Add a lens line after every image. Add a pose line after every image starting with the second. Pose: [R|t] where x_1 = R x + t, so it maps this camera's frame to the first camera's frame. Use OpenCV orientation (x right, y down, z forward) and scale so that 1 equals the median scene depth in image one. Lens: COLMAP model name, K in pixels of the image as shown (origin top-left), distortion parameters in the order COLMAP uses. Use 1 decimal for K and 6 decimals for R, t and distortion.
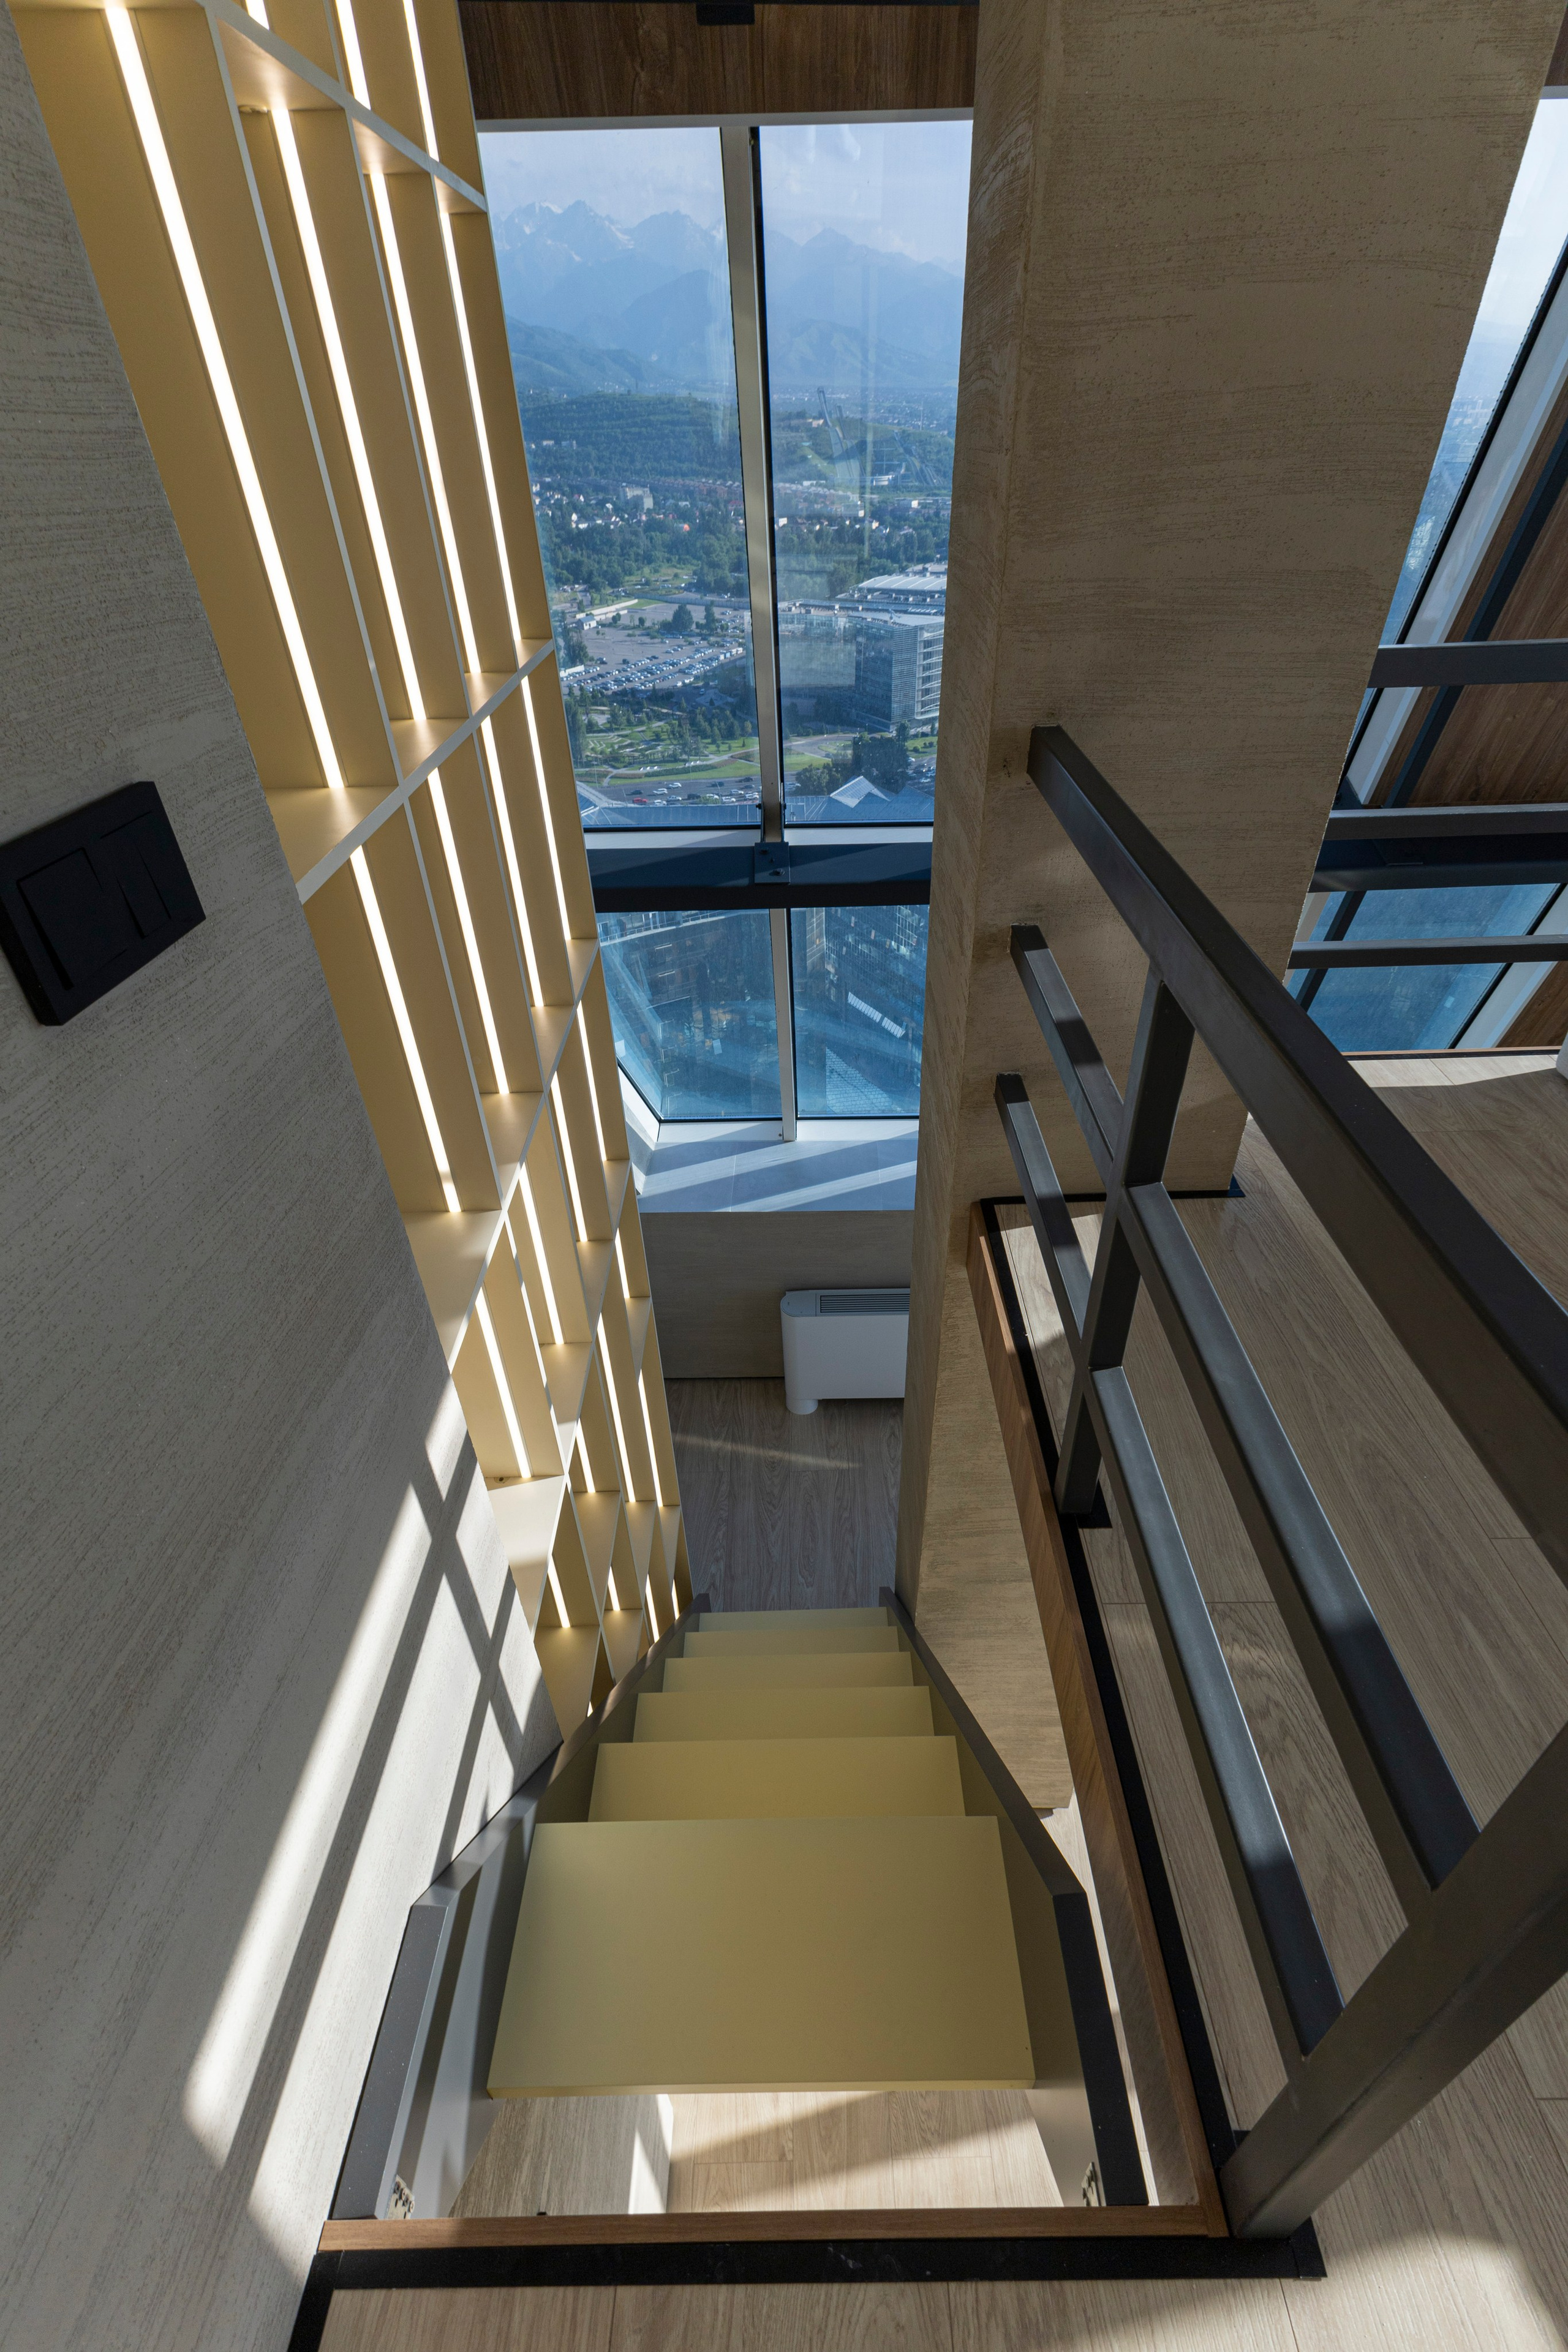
lens RADIAL K [[1044.1, 0, 784.0], [0, 1044.1, 1176.0], [0, 0, 1]] dist [0.014848, -0.008522]
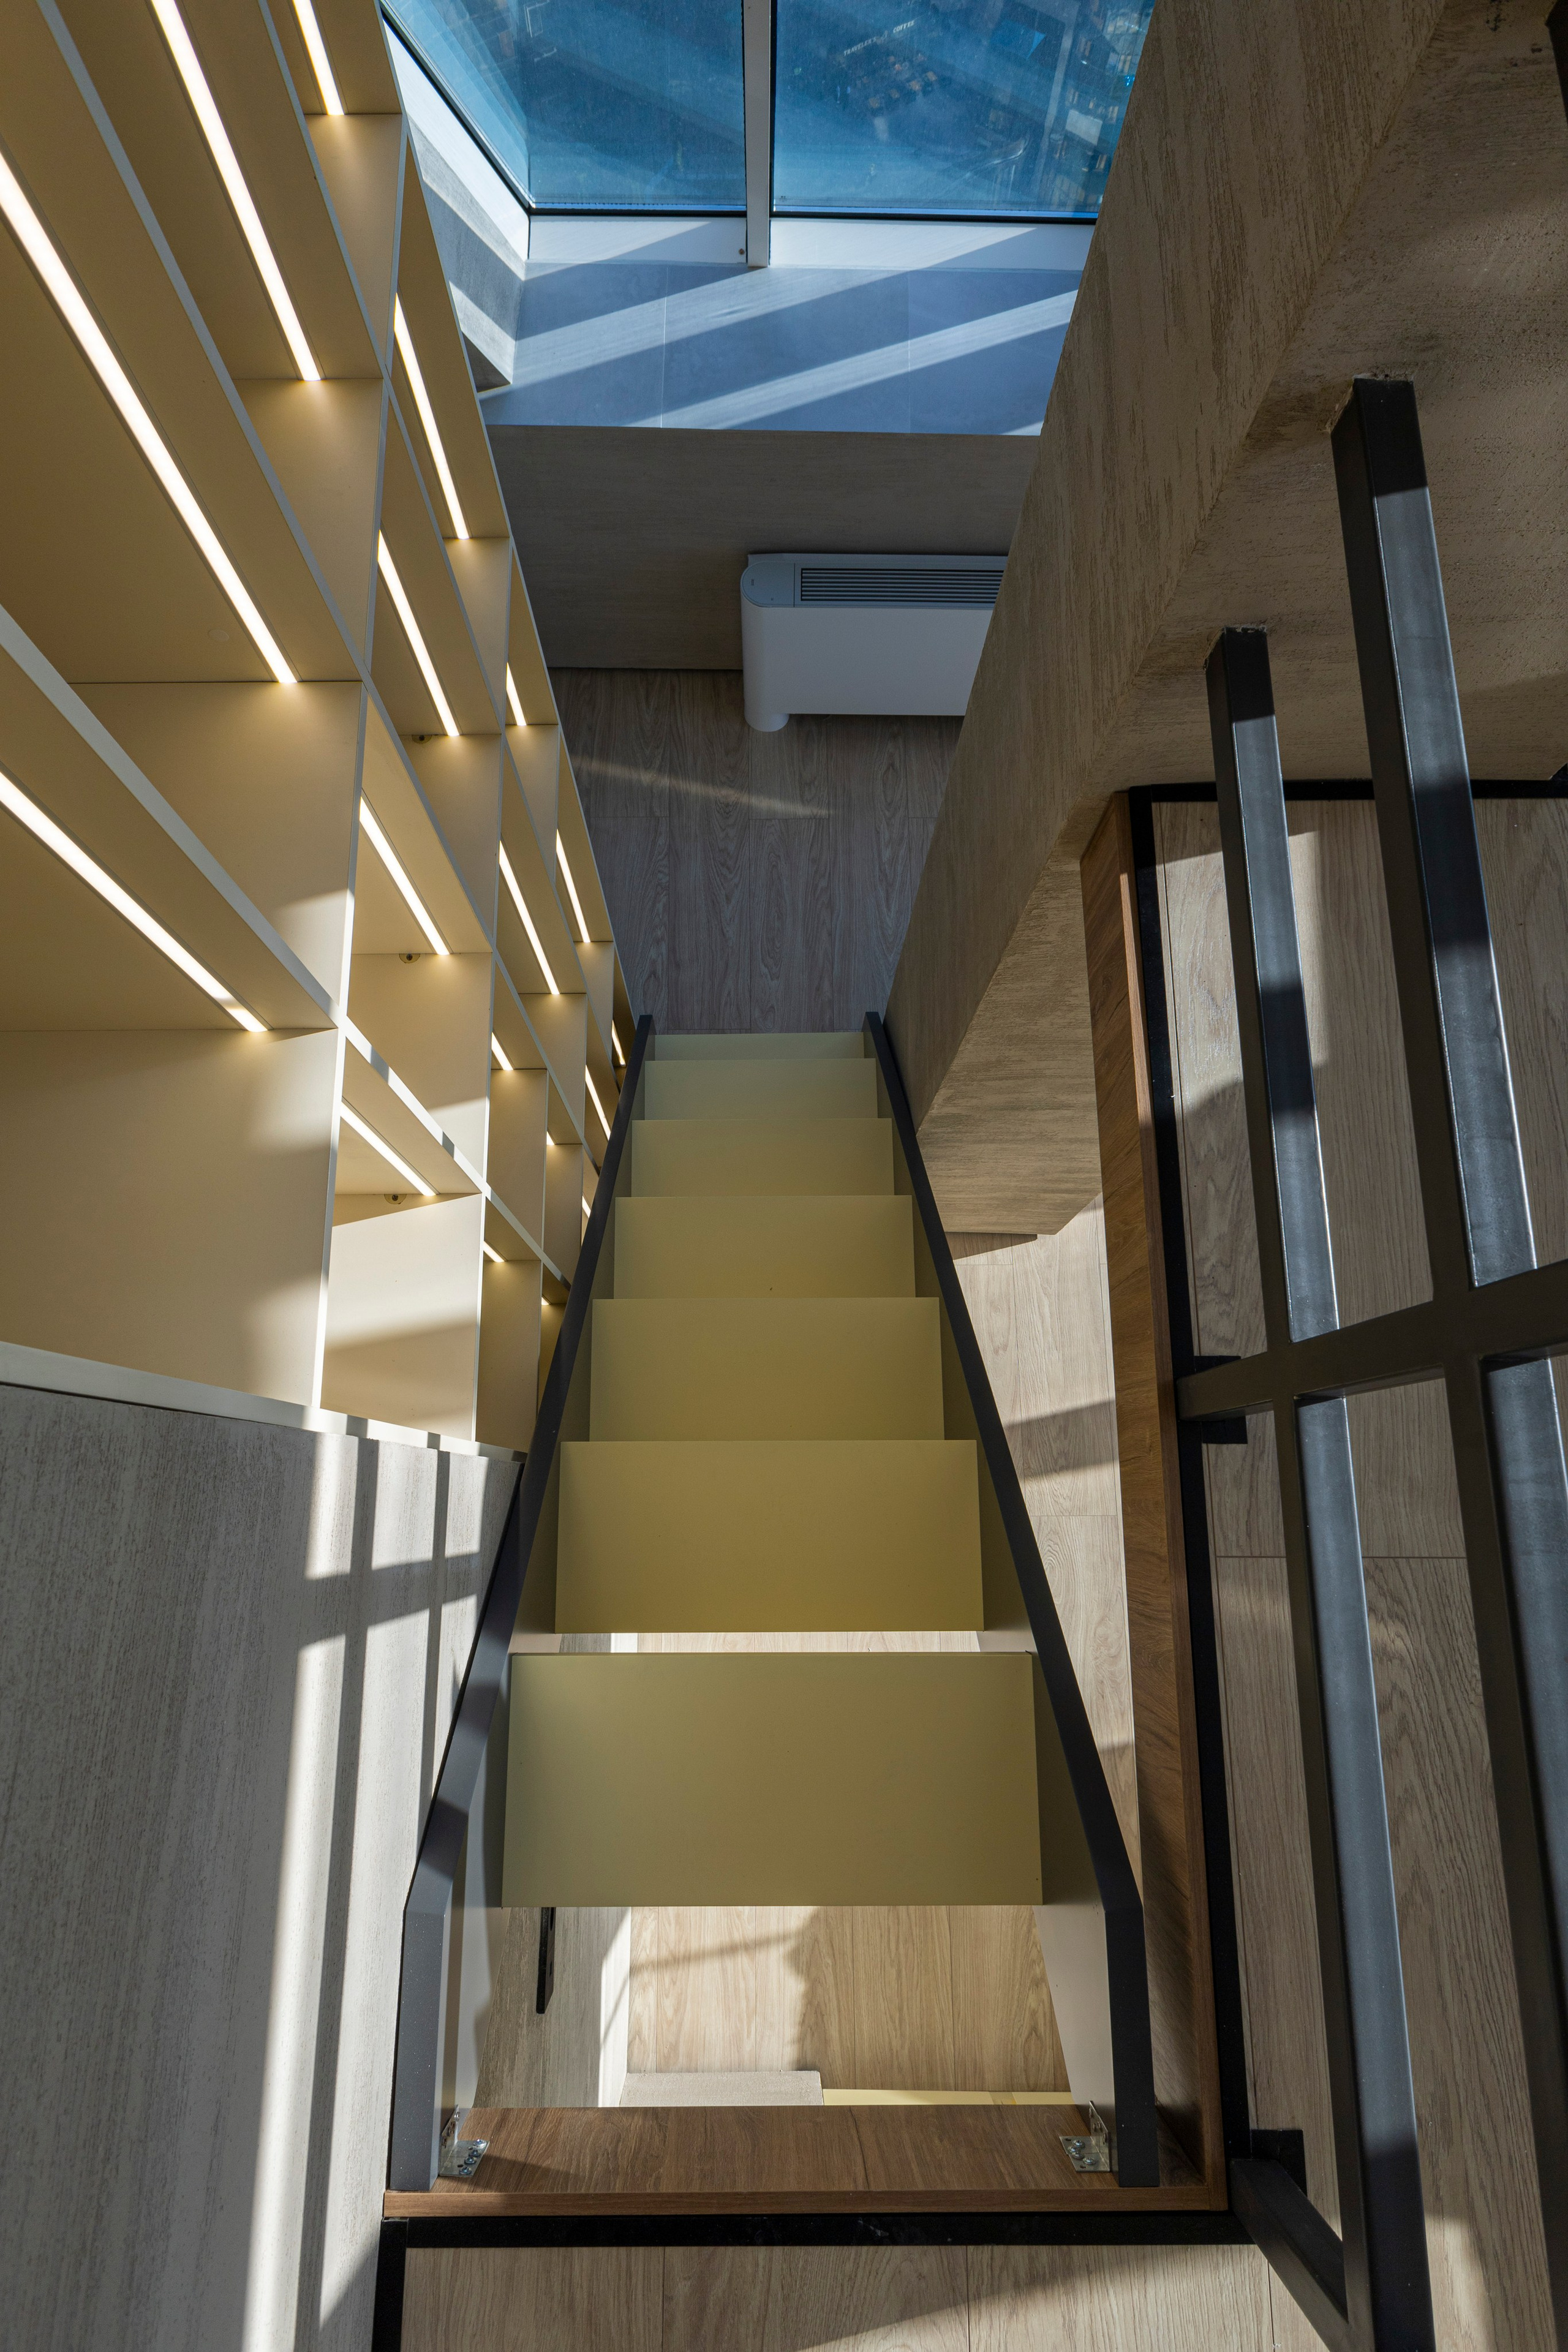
lens RADIAL K [[1295.3, 0, 738.8], [0, 1295.3, 1173.7], [0, 0, 1]] dist [-0.009222, -0.002577]
pose [[0.999758, 0.001018, 0.021989, -0.056454], [-0.015197, 0.754614, 0.655993, -0.334951], [-0.015926, -0.656168, 0.754447, 0.360820]]
